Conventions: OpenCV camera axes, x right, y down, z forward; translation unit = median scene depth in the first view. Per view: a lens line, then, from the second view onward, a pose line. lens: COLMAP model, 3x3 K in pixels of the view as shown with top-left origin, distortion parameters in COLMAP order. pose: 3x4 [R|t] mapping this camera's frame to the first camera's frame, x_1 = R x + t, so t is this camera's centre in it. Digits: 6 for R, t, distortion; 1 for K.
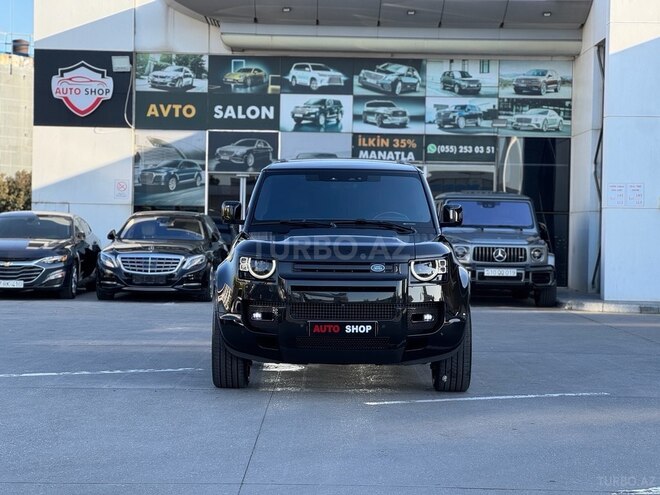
lens RADIAL K [[1474.8, 0, 323.4], [0, 1474.8, 243.6], [0, 0, 1]] dist [0.193021, 0.000000]
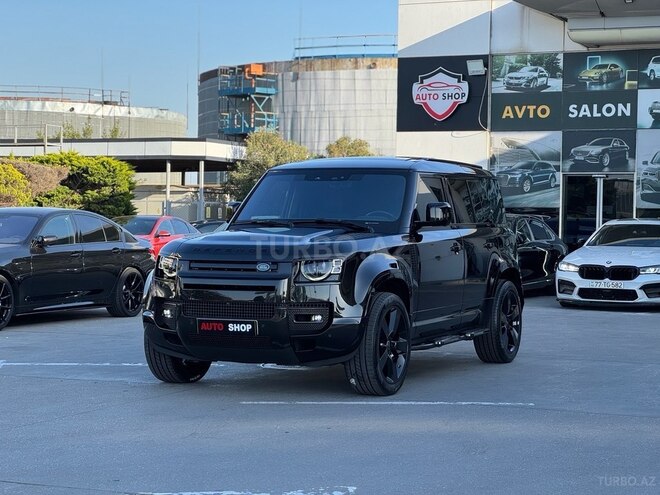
lens RADIAL K [[1474.8, 0, 325.9], [0, 1474.8, 250.8], [0, 0, 1]] dist [0.193021, 0.000000]
pose [[0.908486, 0.005816, -0.417875, 0.190559], [-0.005043, 0.999983, 0.002954, 0.000897], [0.417885, -0.000576, 0.908500, 0.043260]]
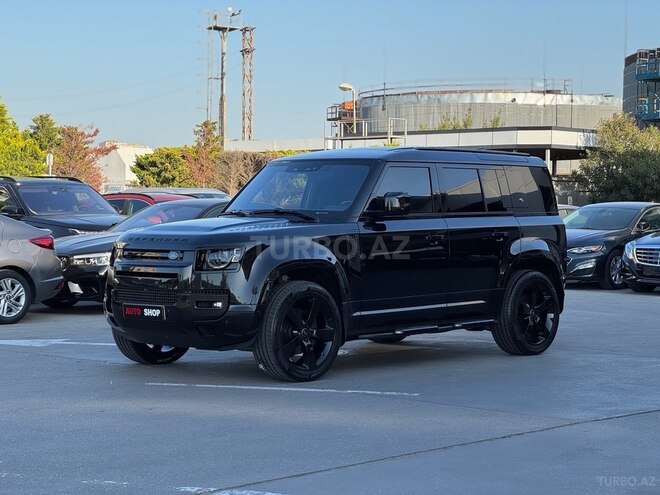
lens RADIAL K [[1474.8, 0, 328.4], [0, 1474.8, 250.9], [0, 0, 1]] dist [0.193021, 0.000000]
pose [[0.712340, 0.012733, -0.701719, 0.329831], [-0.005581, 0.999907, 0.012478, -0.000135], [0.701812, -0.004973, 0.712345, 0.127812]]
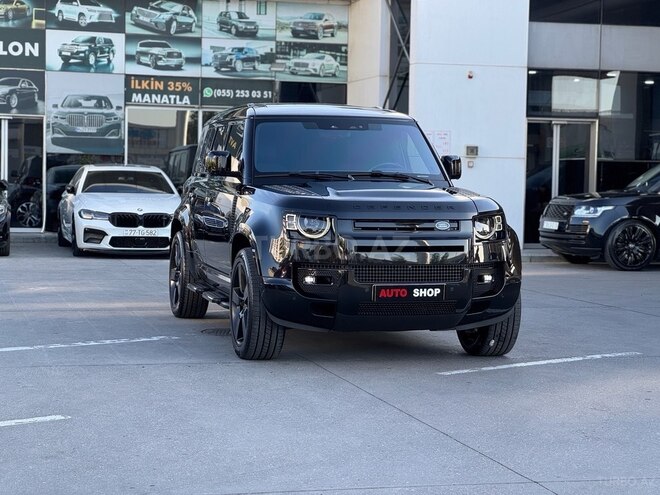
lens RADIAL K [[1474.8, 0, 329.1], [0, 1474.8, 241.7], [0, 0, 1]] dist [0.193021, 0.000000]
pose [[0.964549, -0.012615, 0.263602, -0.105739], [0.002903, 0.999304, 0.037202, -0.003019], [-0.263888, -0.035118, 0.963914, 0.051906]]
